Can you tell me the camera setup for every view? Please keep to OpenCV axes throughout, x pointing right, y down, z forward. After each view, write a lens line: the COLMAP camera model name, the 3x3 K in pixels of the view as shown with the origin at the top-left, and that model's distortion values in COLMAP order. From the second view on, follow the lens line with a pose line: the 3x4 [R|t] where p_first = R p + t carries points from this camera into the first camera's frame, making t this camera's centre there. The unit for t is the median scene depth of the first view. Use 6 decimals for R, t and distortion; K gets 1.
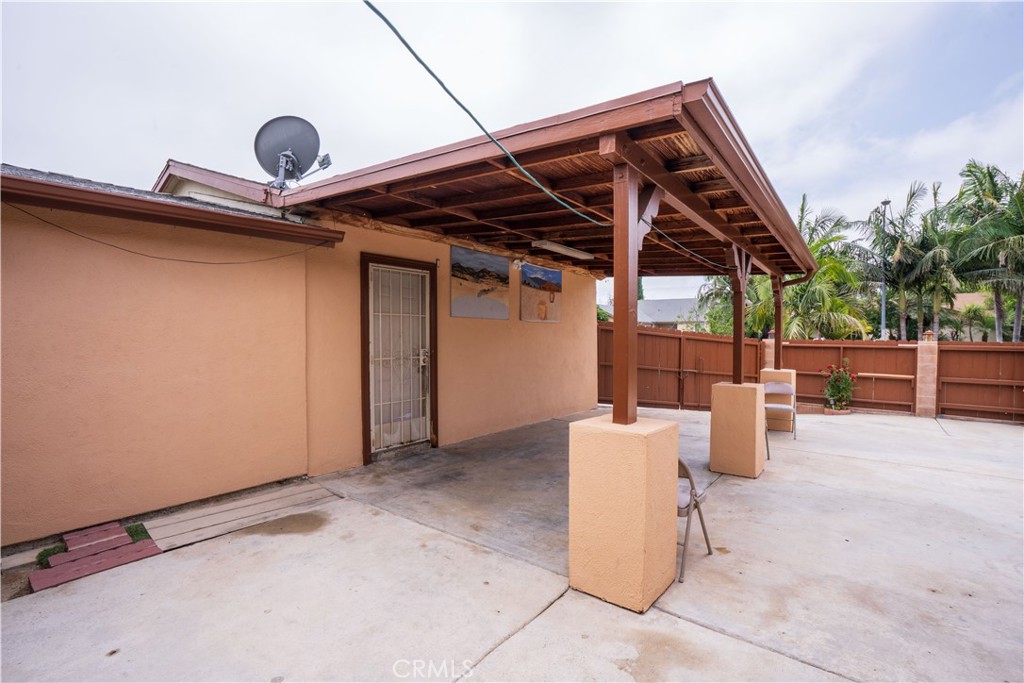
lens RADIAL K [[472.4, 0, 510.7], [0, 472.4, 342.8], [0, 0, 1]] dist [-0.002072, -0.000002]
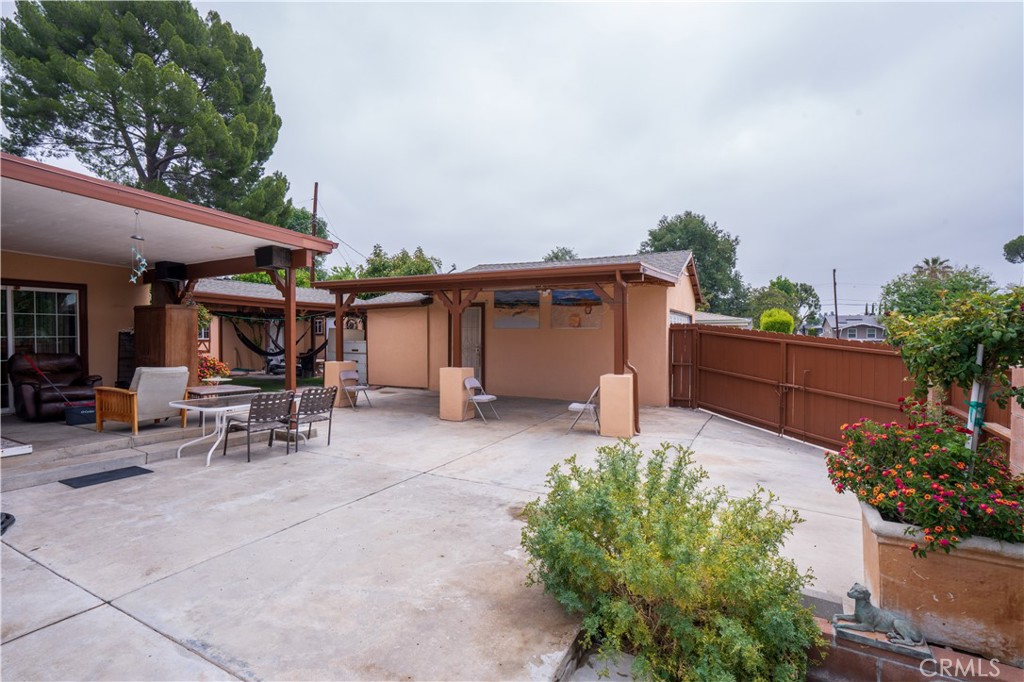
lens RADIAL K [[472.4, 0, 511.9], [0, 472.4, 341.4], [0, 0, 1]] dist [-0.002072, -0.000002]
pose [[0.181522, 0.003188, -0.983382, 1.564641], [-0.021847, 0.999761, -0.000791, -0.003079], [0.983144, 0.021628, 0.181548, 0.635974]]
